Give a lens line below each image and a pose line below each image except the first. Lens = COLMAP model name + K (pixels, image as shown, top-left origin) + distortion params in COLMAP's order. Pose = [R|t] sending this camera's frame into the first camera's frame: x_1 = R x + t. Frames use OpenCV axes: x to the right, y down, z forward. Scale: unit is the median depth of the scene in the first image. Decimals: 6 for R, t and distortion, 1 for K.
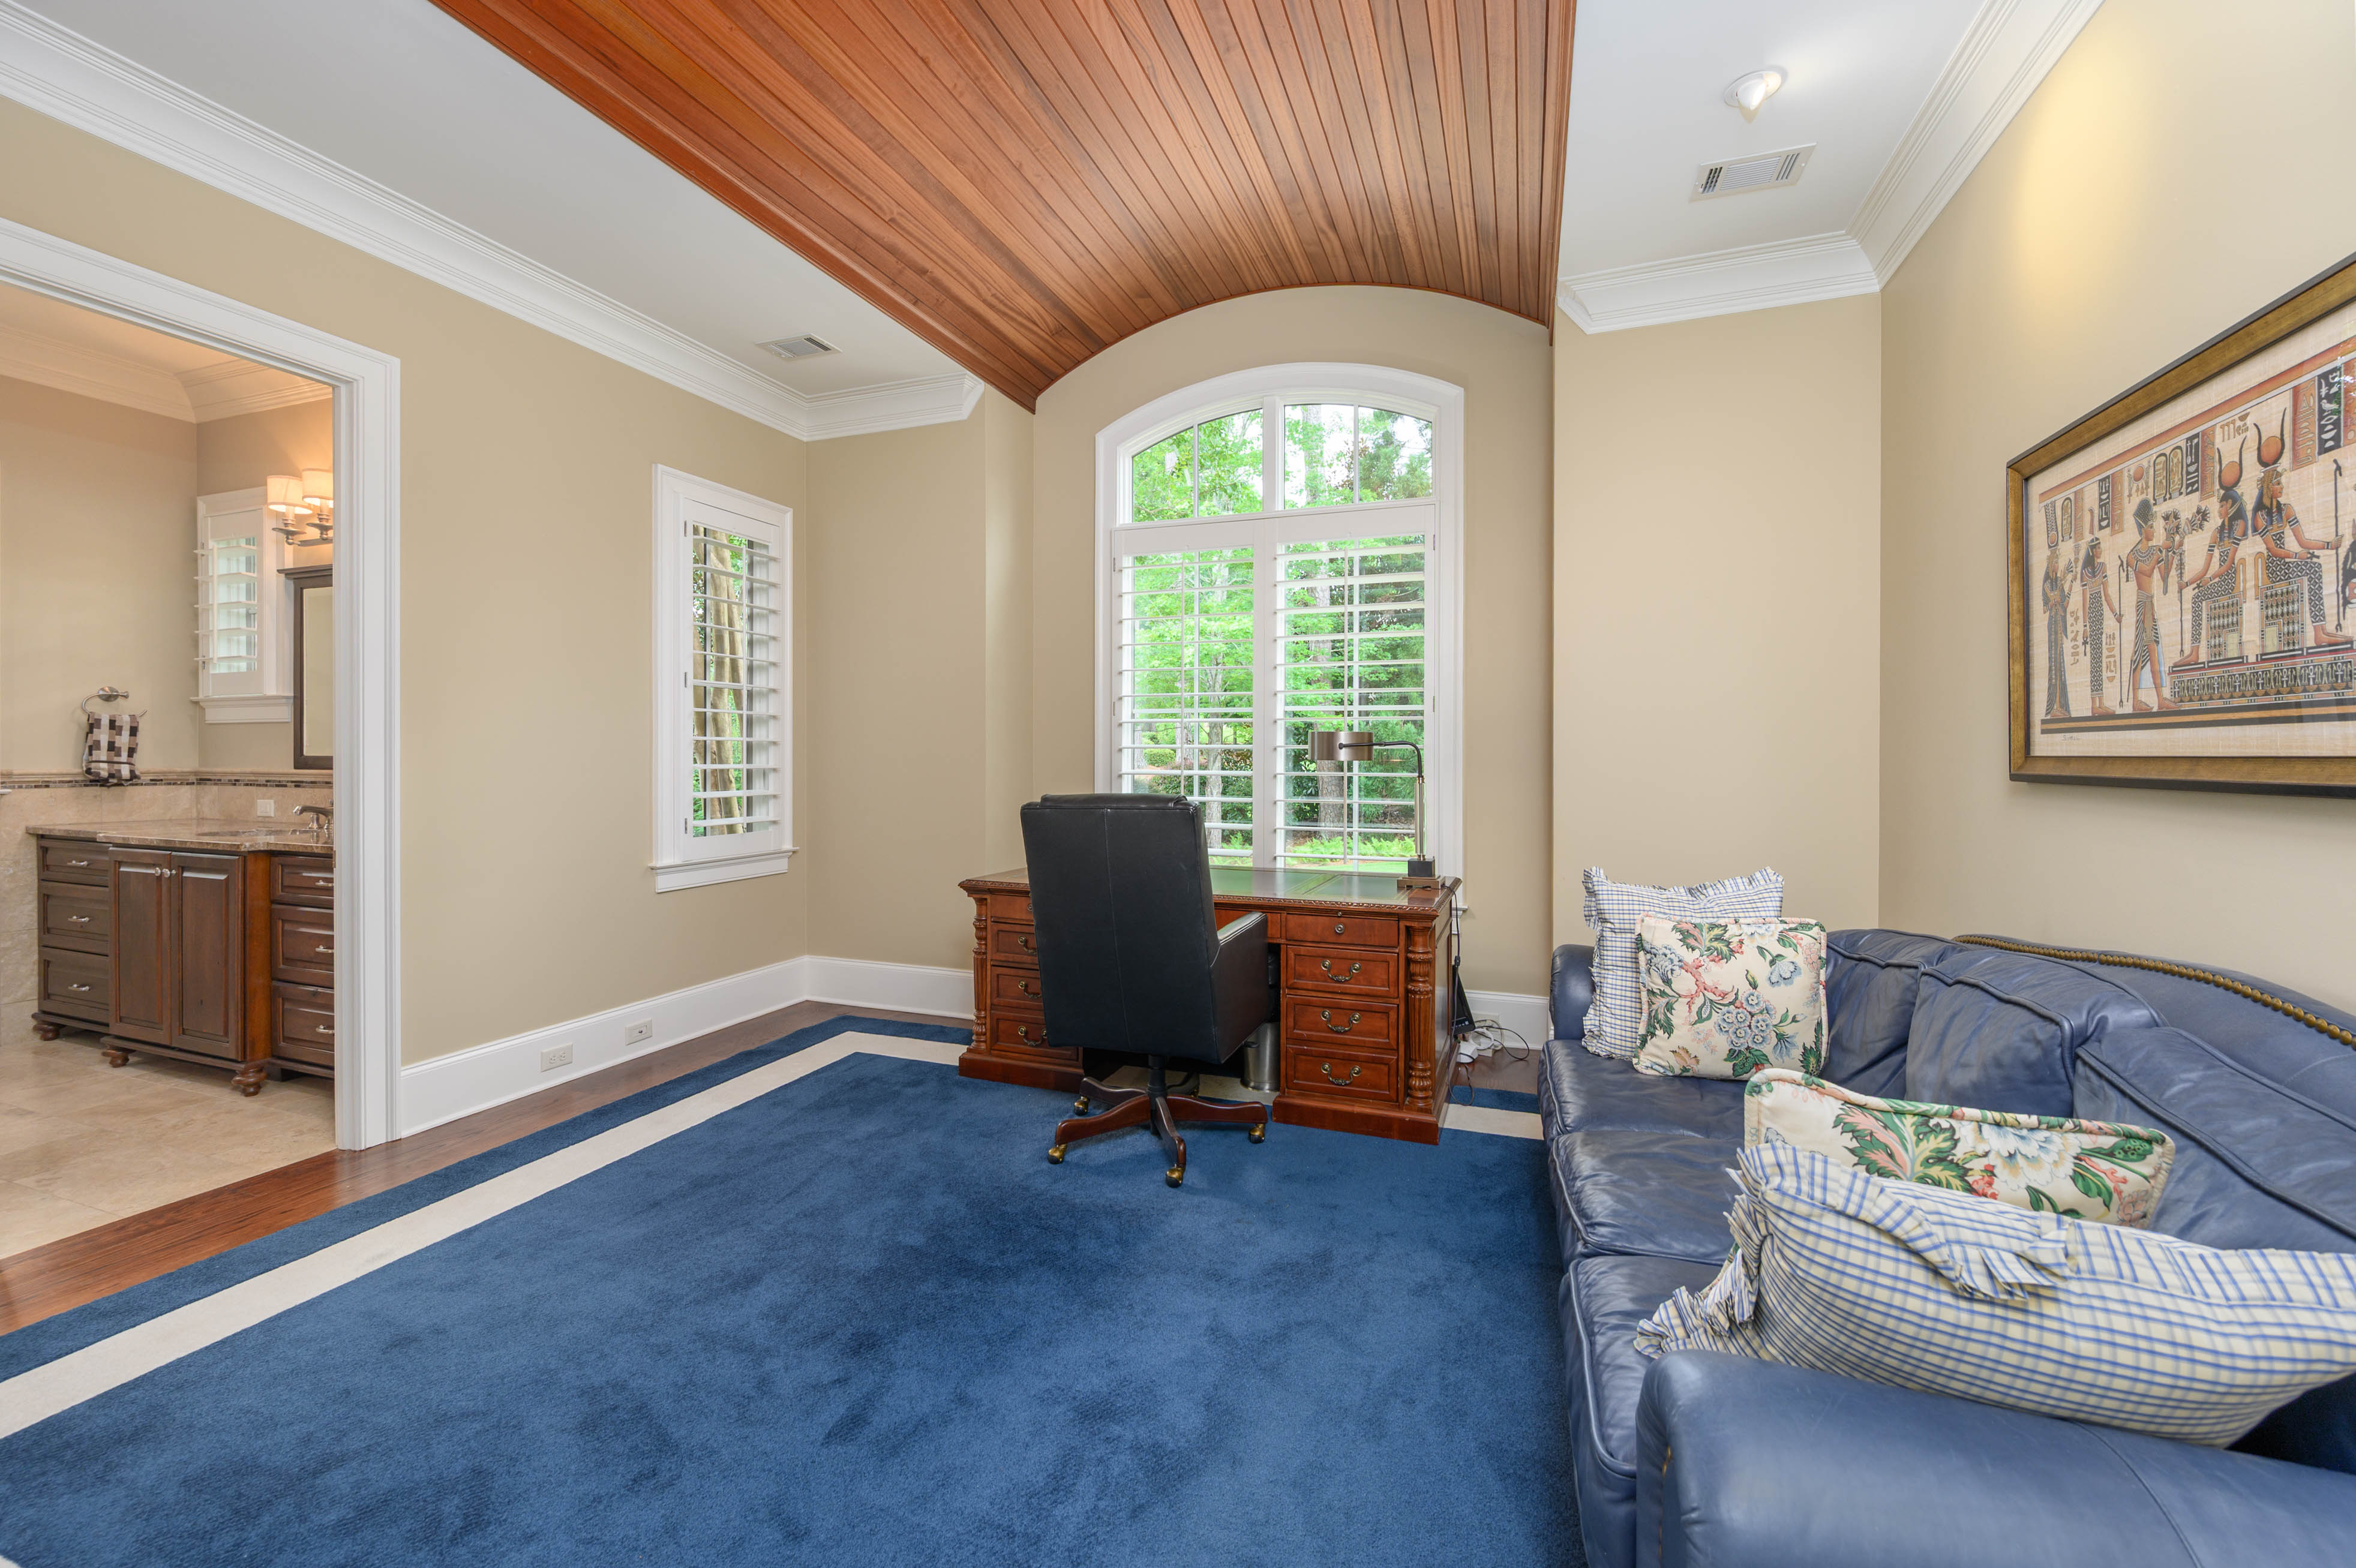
lens RADIAL K [[944.7, 0, 1180.2], [0, 944.7, 767.4], [0, 0, 1]] dist [0.001121, 0.000464]
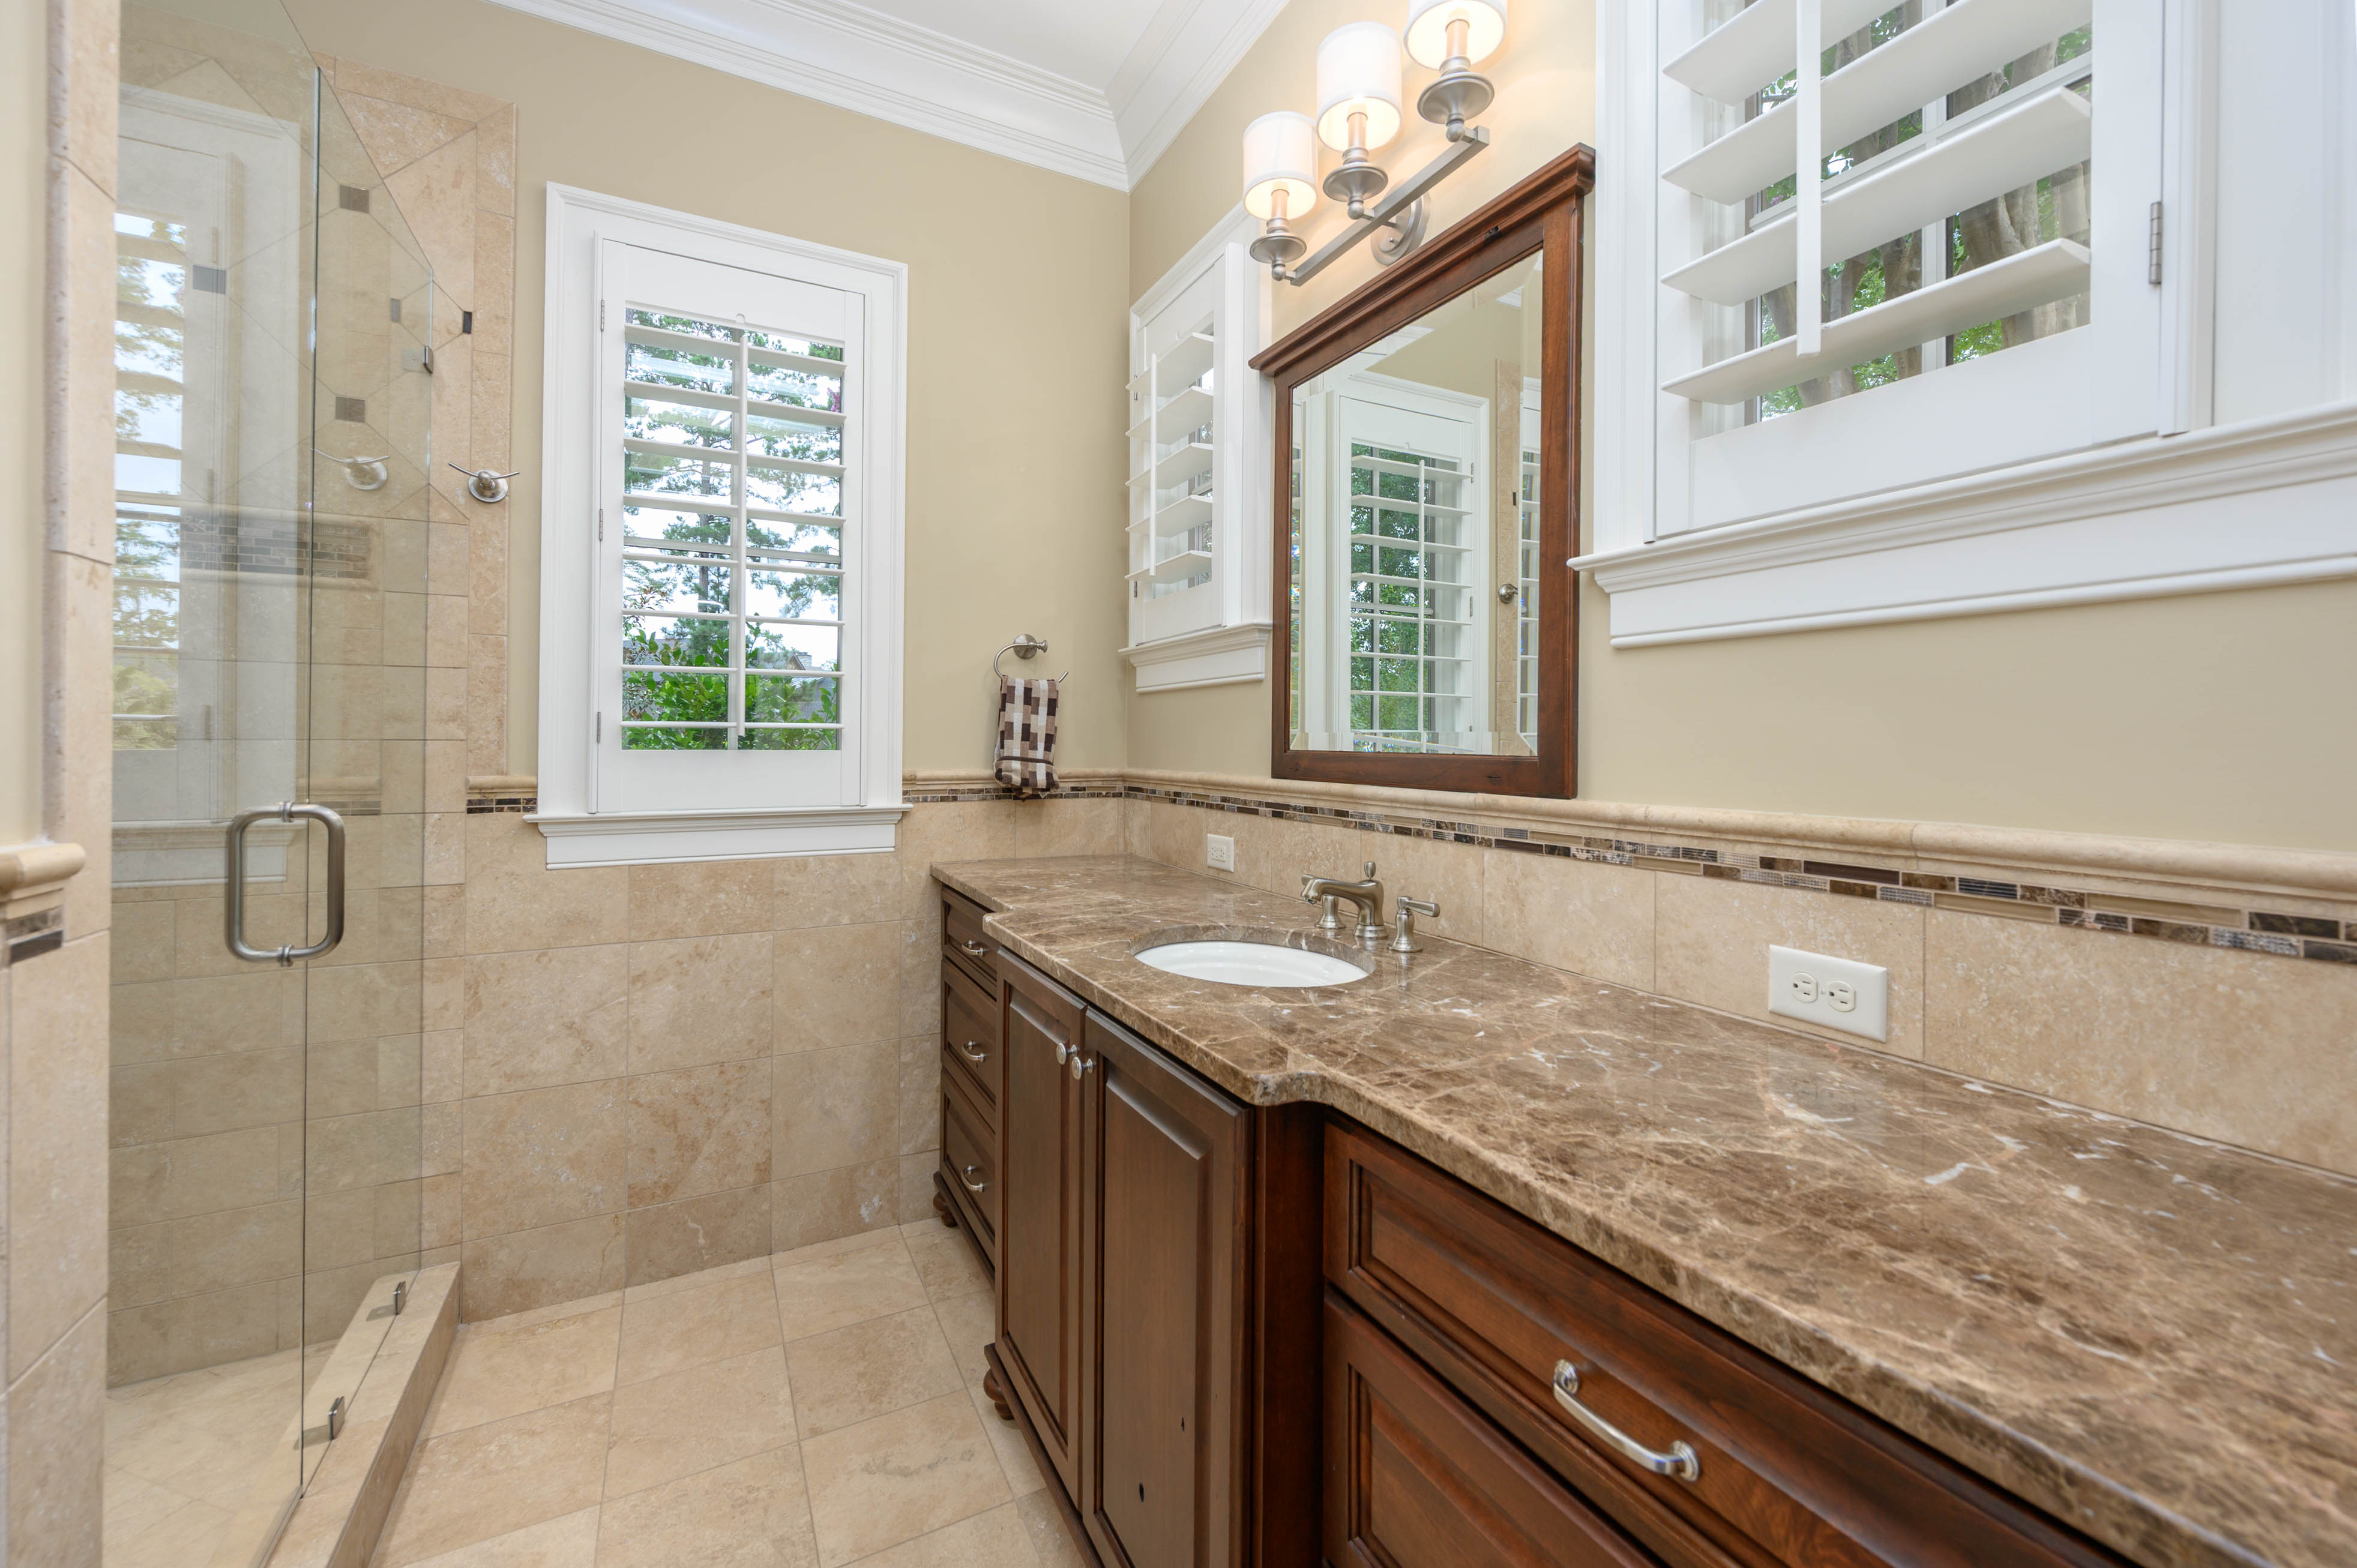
lens RADIAL K [[945.0, 0, 1176.5], [0, 945.0, 759.3], [0, 0, 1]] dist [0.001121, 0.000464]
pose [[0.738372, 0.010350, -0.674315, -0.658660], [-0.008358, 0.999946, 0.006196, -0.010105], [0.674342, 0.001061, 0.738418, 0.624863]]
